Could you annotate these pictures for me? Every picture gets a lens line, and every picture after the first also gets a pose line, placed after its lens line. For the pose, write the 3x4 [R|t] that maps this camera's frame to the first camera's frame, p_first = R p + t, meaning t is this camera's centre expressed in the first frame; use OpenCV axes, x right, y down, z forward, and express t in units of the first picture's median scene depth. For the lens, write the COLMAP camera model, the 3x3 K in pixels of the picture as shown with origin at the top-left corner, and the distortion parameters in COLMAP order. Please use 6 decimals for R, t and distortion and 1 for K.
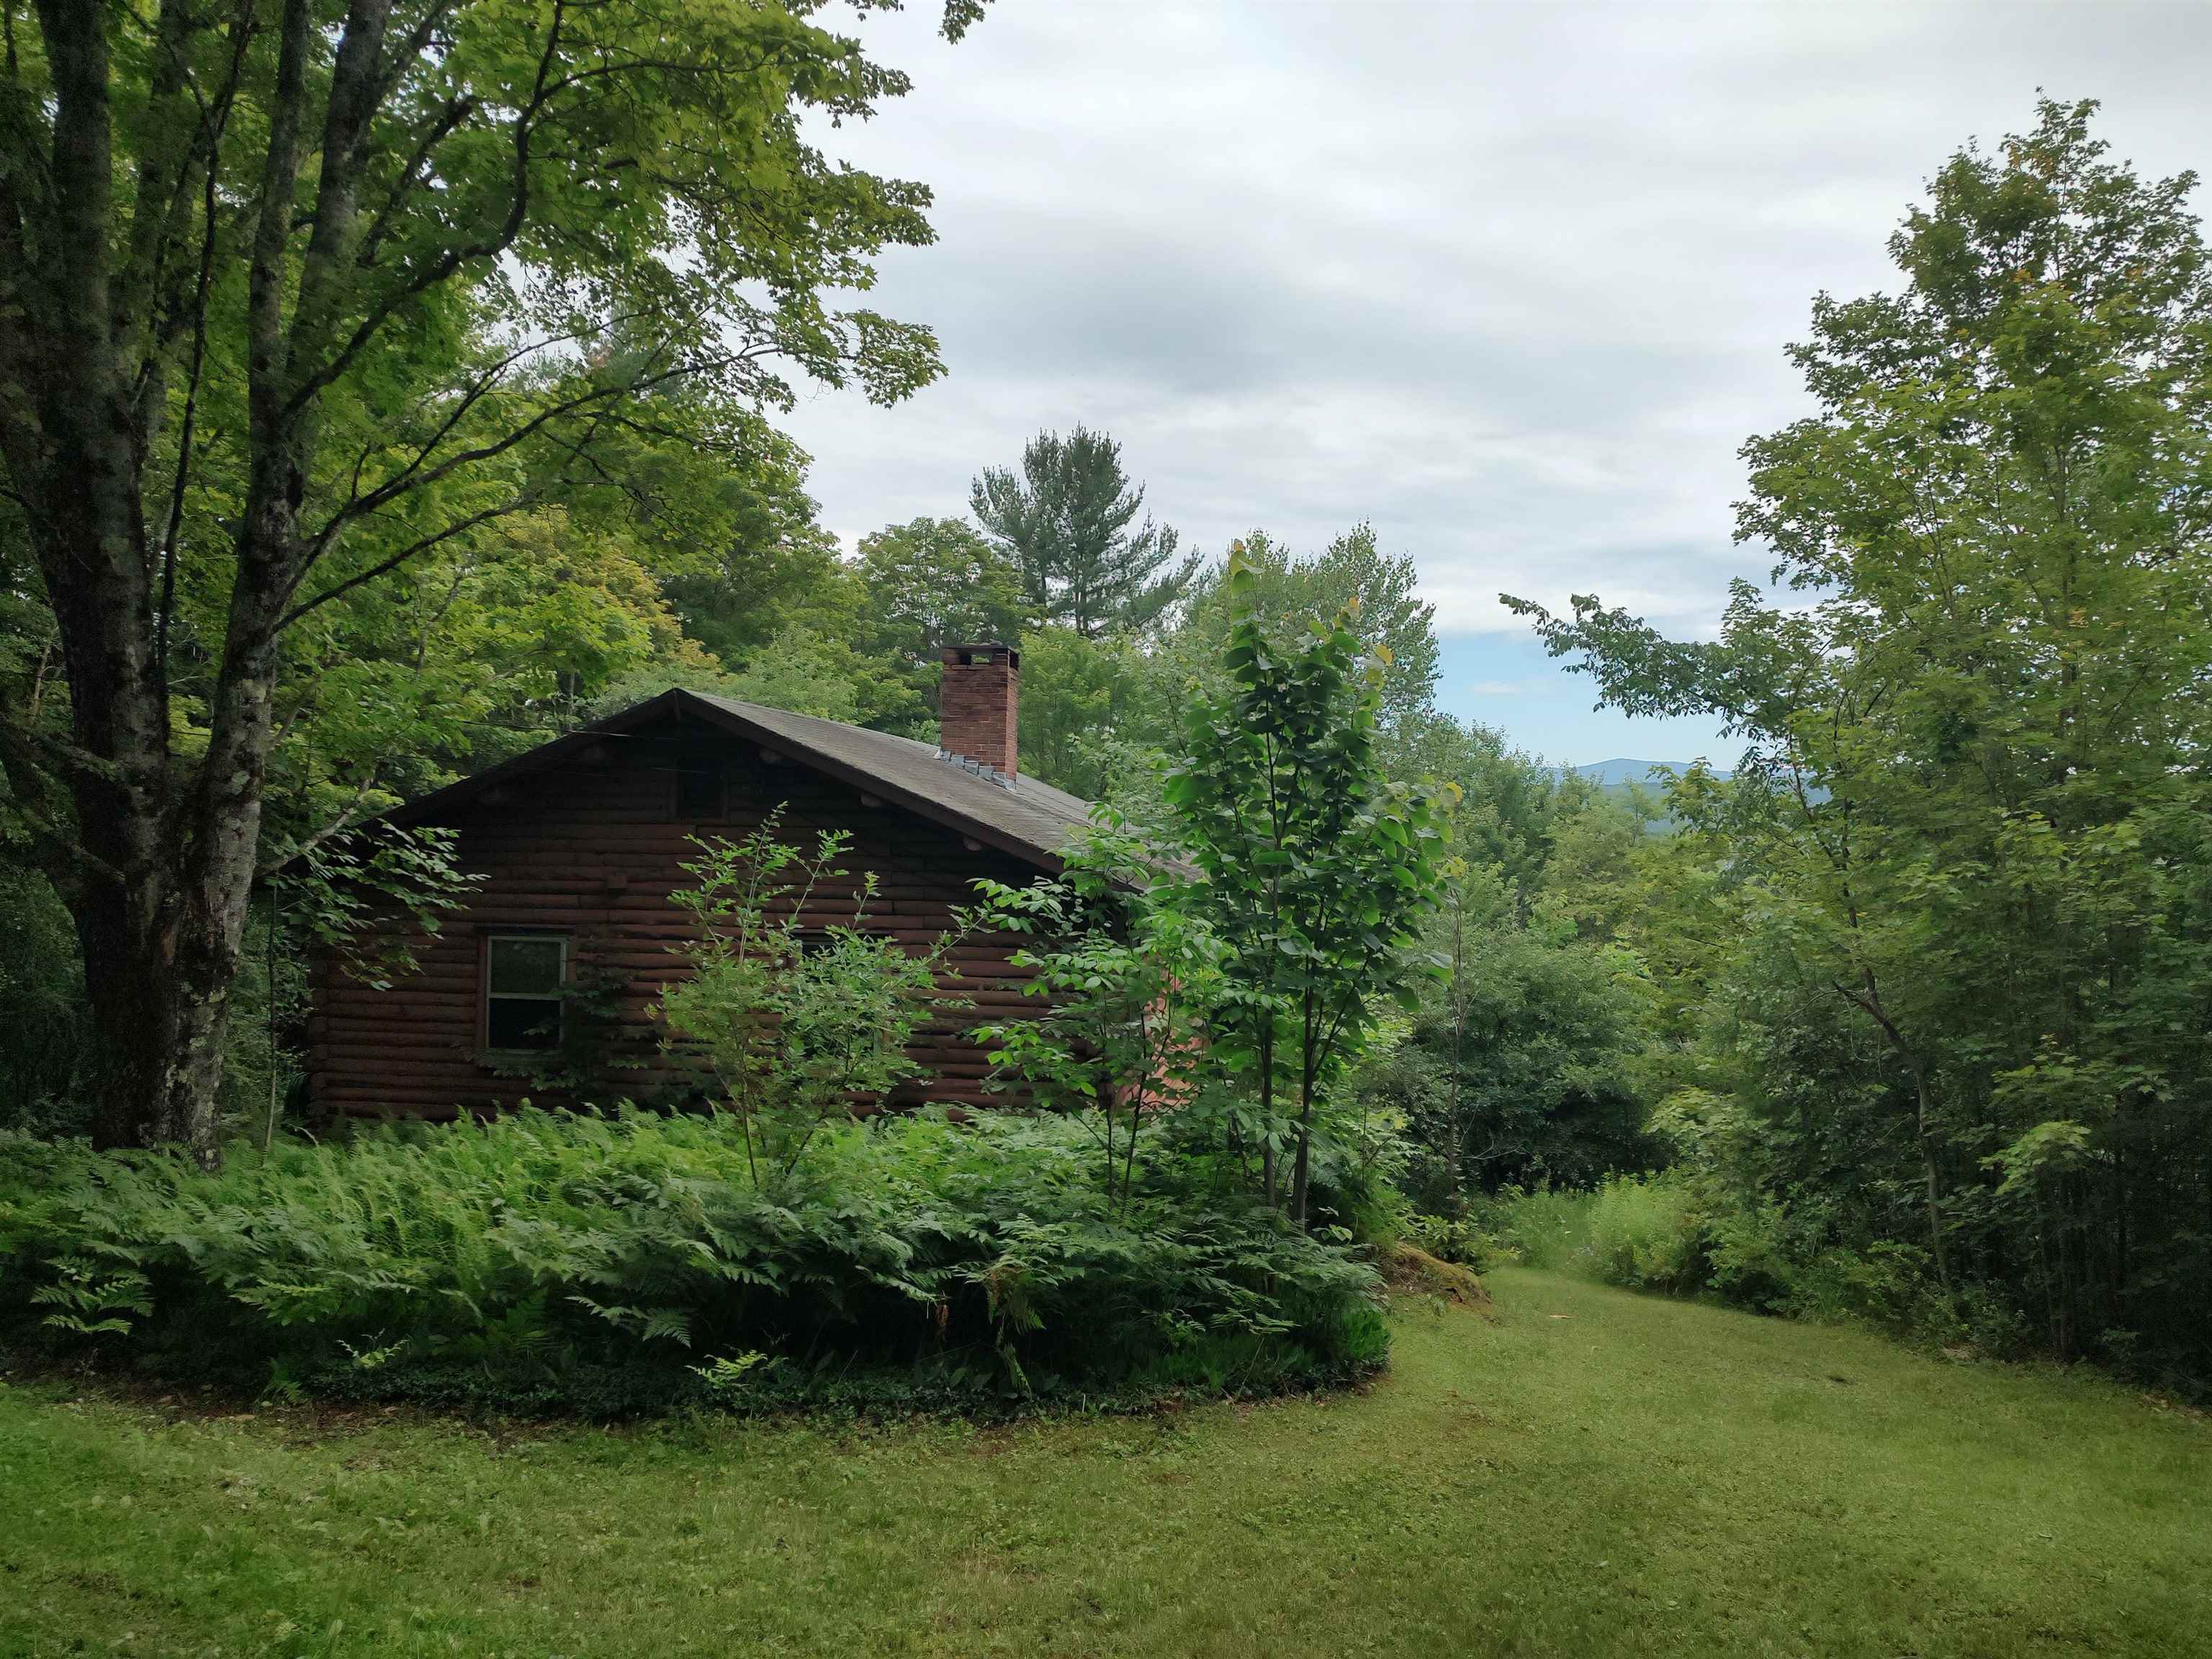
lens RADIAL K [[1585.8, 0, 1126.5], [0, 1585.8, 830.9], [0, 0, 1]] dist [0.038111, -0.037538]
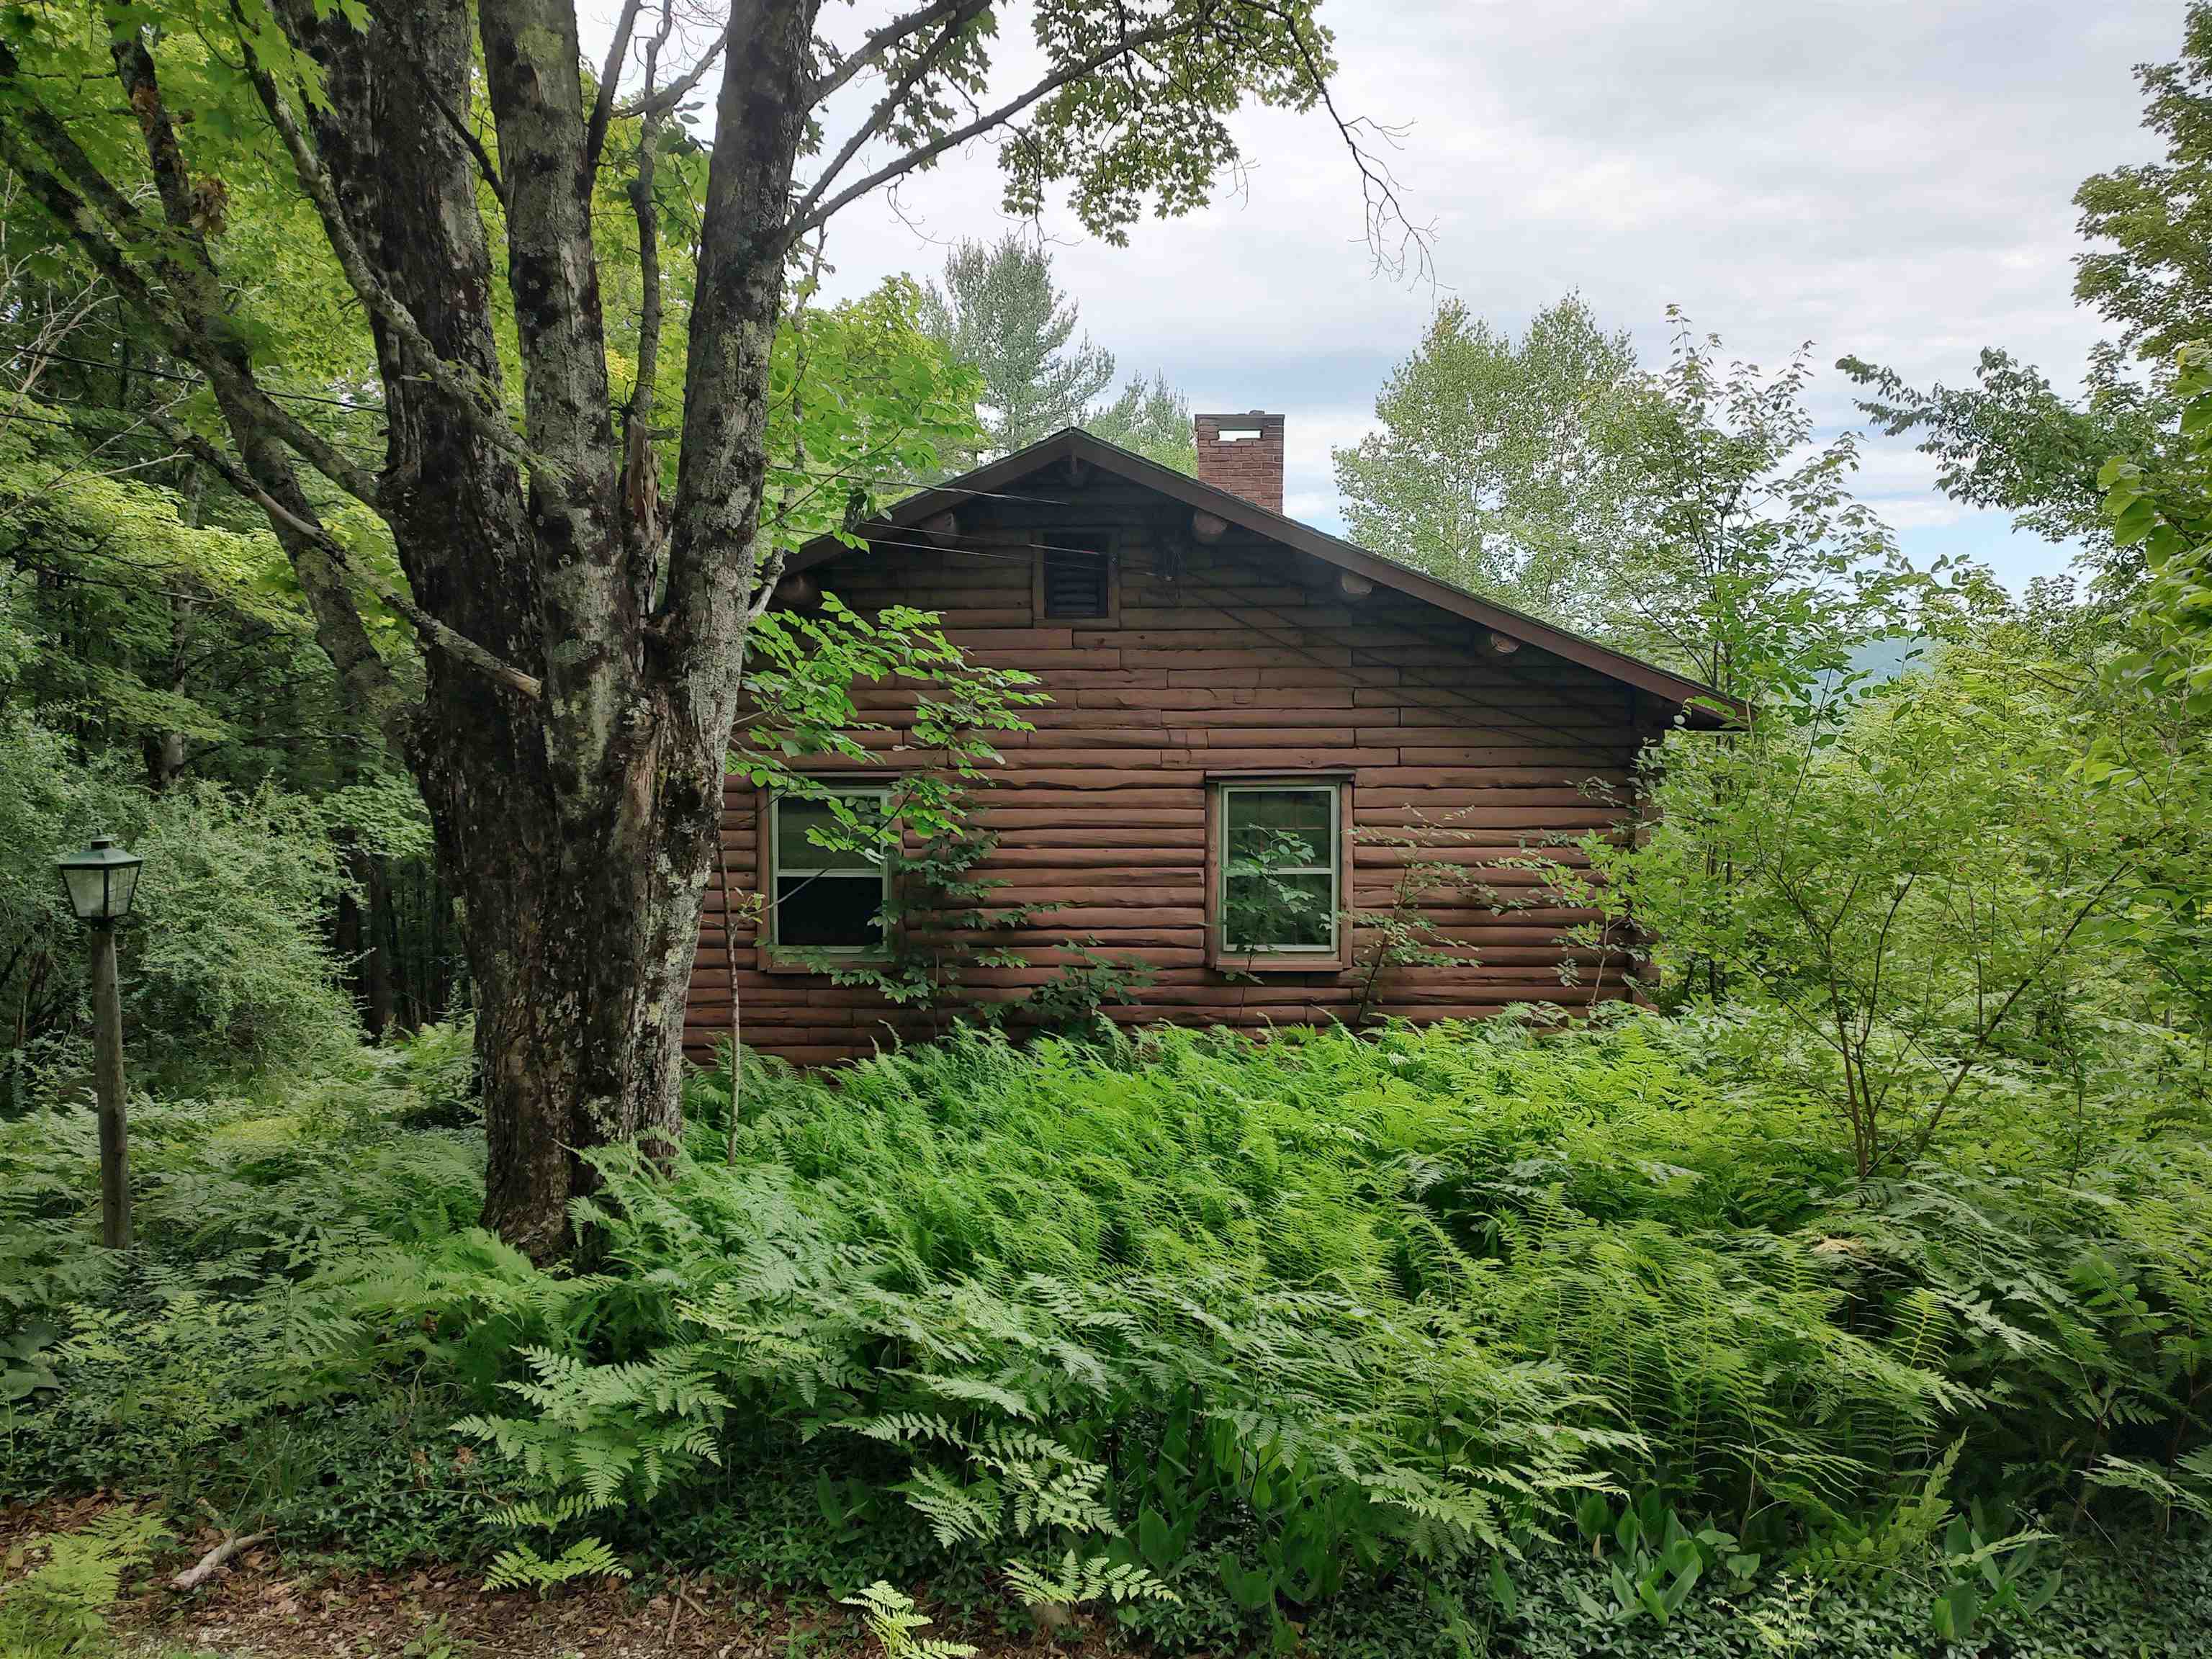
lens RADIAL K [[1585.8, 0, 1126.5], [0, 1585.8, 830.9], [0, 0, 1]] dist [0.038111, -0.037538]
pose [[0.991080, -0.029693, 0.129919, -0.344209], [0.018896, 0.996323, 0.083565, 0.028327], [-0.131923, -0.080364, 0.987997, 0.283102]]
